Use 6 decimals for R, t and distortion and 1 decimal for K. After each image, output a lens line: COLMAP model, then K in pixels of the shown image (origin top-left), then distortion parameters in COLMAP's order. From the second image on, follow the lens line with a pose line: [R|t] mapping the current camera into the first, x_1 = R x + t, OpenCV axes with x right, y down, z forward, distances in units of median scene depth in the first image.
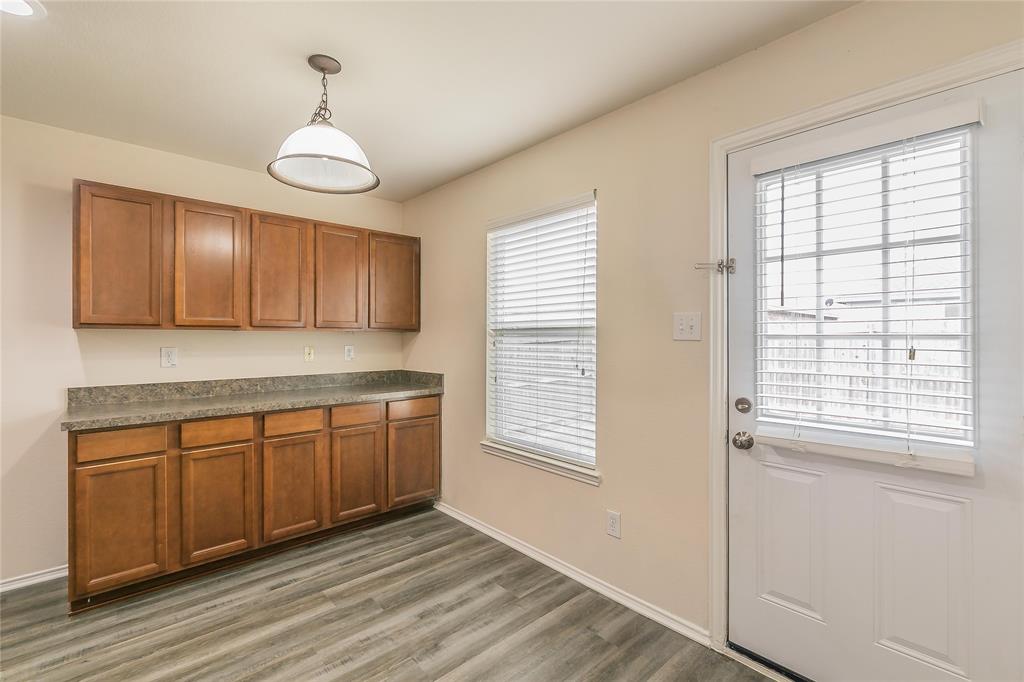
lens RADIAL K [[442.2, 0, 508.9], [0, 442.2, 334.3], [0, 0, 1]] dist [-0.000415, -0.000139]
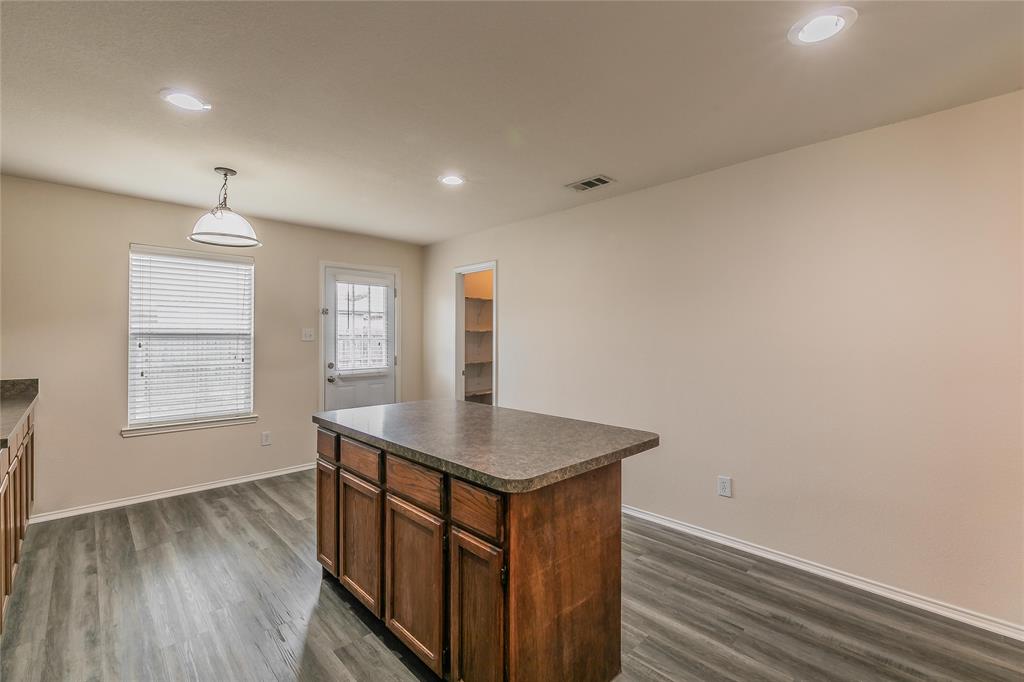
lens RADIAL K [[482.5, 0, 507.4], [0, 482.5, 339.1], [0, 0, 1]] dist [0.001354, -0.000079]
pose [[-0.015126, -0.001473, 0.999885, -1.599039], [-0.006127, 0.999980, 0.001380, -0.004453], [-0.999867, -0.006105, -0.015135, 0.006244]]
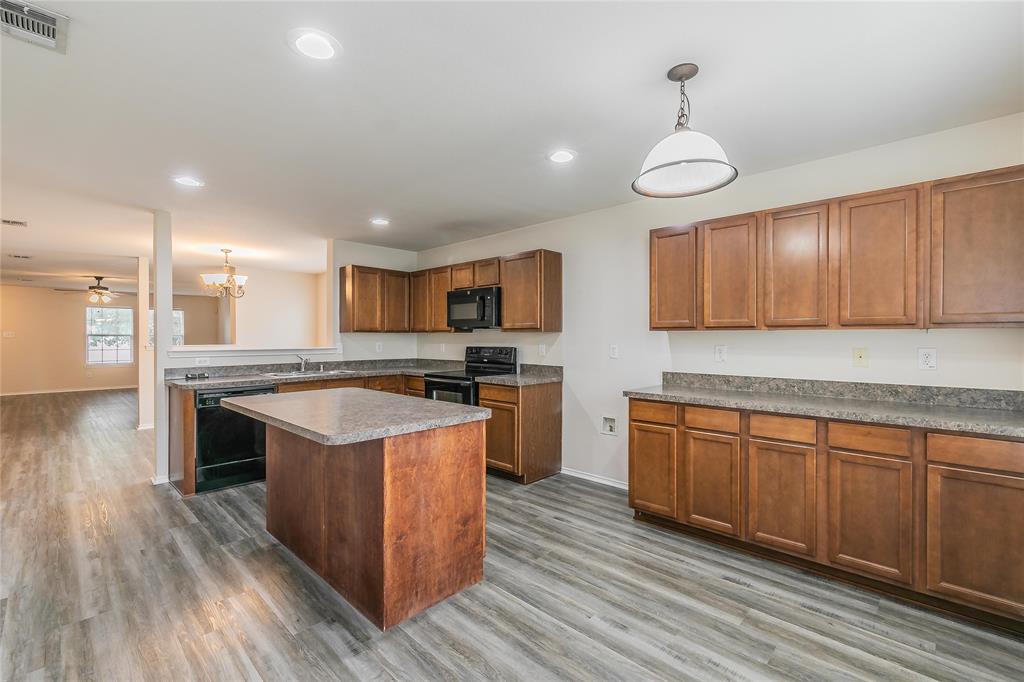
lens RADIAL K [[446.2, 0, 512.5], [0, 446.2, 335.0], [0, 0, 1]] dist [0.000088, -0.000175]
pose [[0.080143, -0.003882, -0.996776, 0.438143], [0.006518, 0.999973, -0.003370, 0.002450], [0.996762, -0.006227, 0.080166, 0.386244]]
